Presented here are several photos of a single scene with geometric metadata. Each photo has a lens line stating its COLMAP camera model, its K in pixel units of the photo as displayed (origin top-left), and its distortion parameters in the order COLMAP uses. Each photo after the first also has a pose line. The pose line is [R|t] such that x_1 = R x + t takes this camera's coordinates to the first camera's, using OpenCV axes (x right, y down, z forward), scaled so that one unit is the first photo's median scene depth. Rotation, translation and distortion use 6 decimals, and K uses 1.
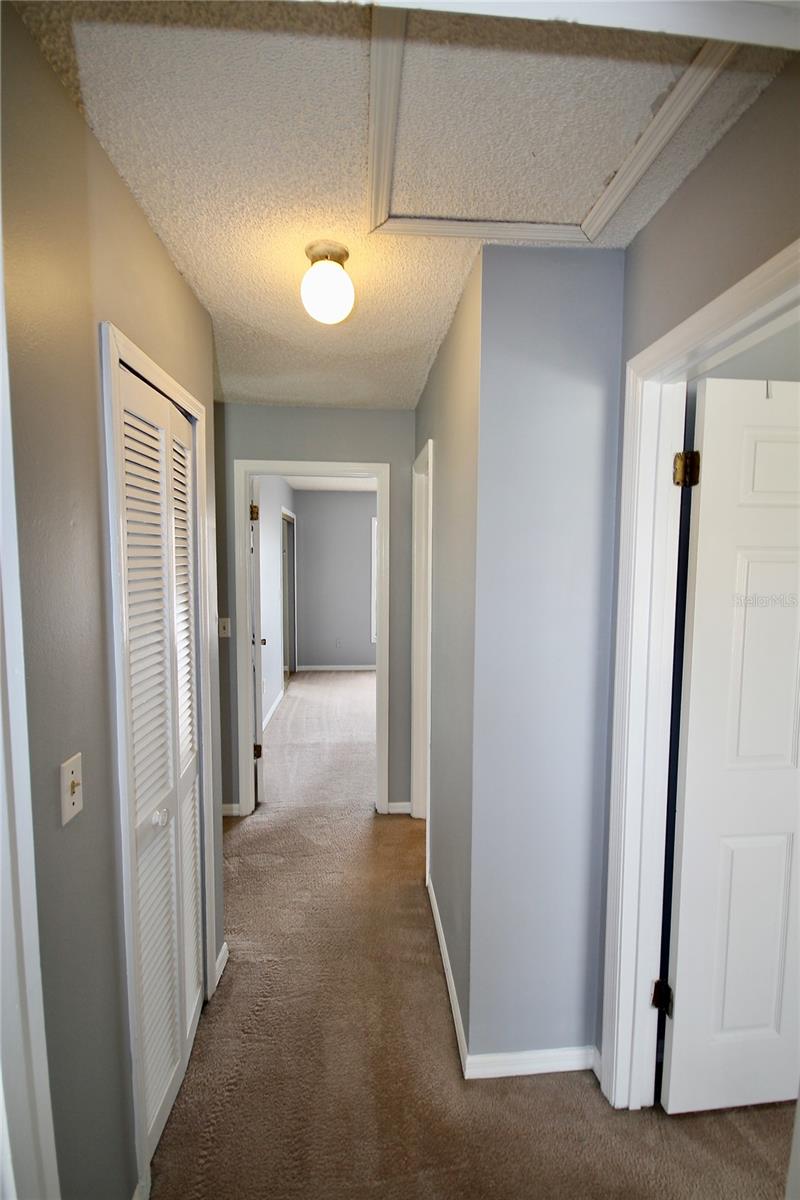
lens RADIAL K [[553.4, 0, 411.1], [0, 553.4, 603.5], [0, 0, 1]] dist [0.006060, -0.009670]
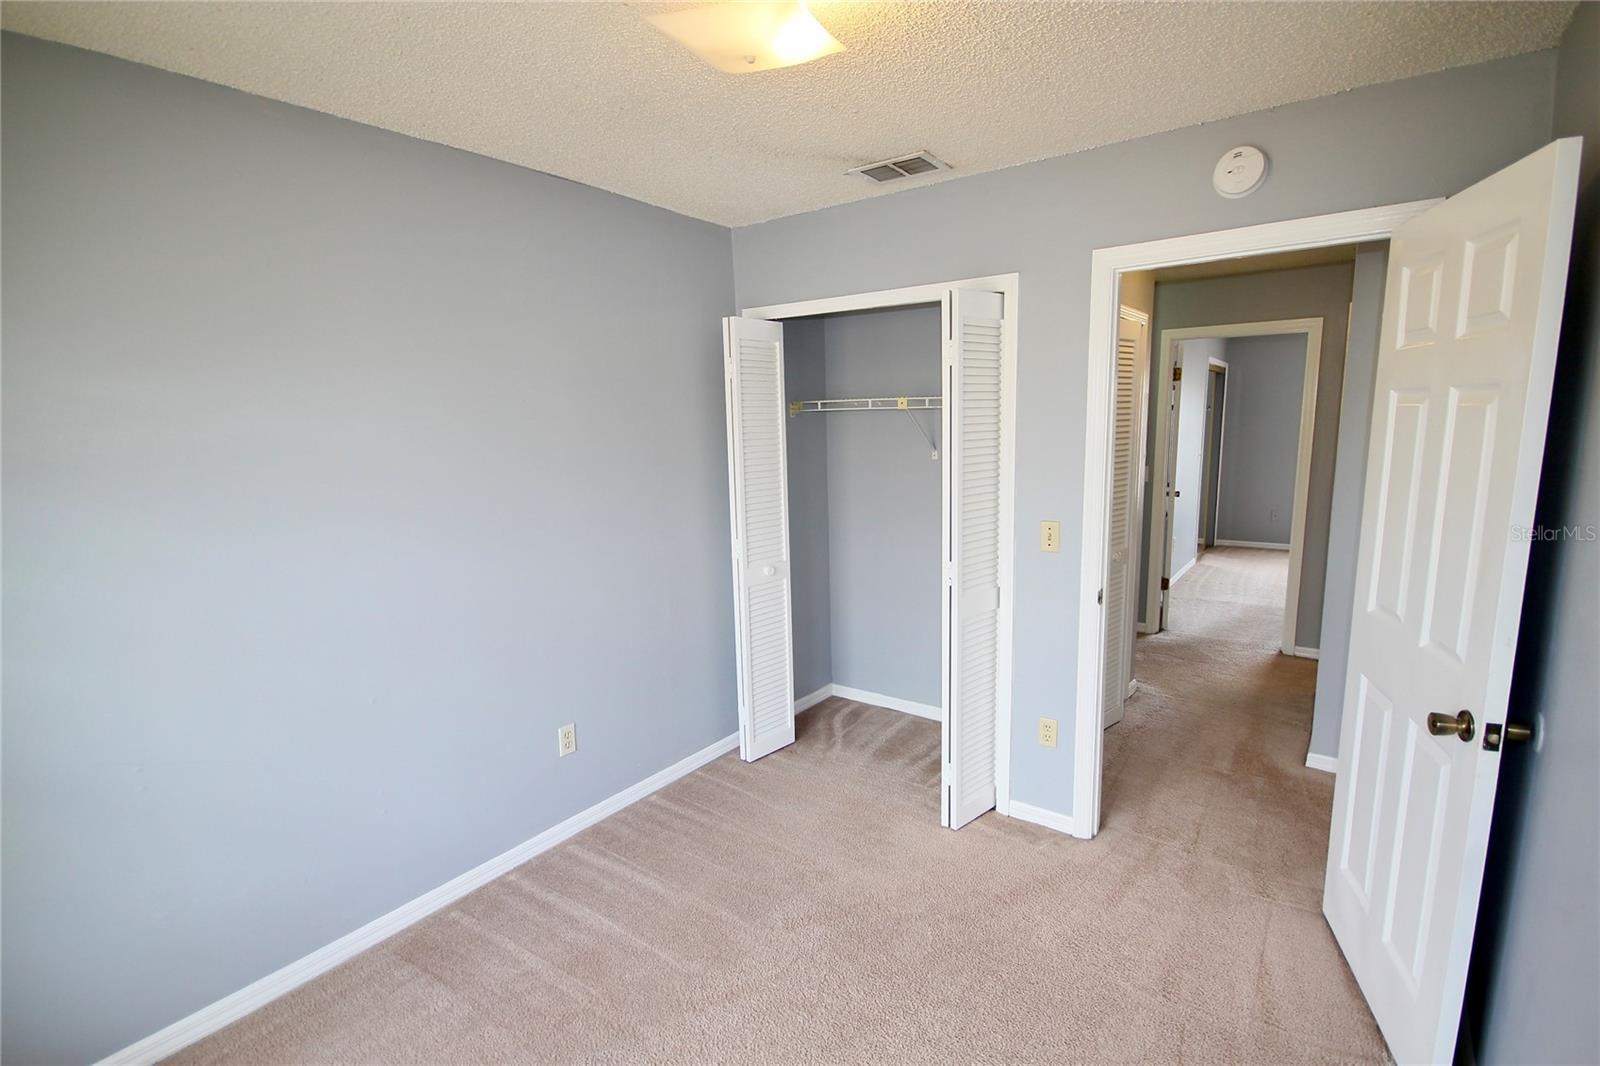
lens RADIAL K [[737.8, 0, 814.2], [0, 737.8, 540.8], [0, 0, 1]] dist [0.006060, -0.009670]
pose [[0.752440, 0.080326, -0.653745, 0.165965], [-0.028184, 0.995553, 0.089886, 0.059114], [0.658058, -0.049209, 0.751358, -0.613418]]
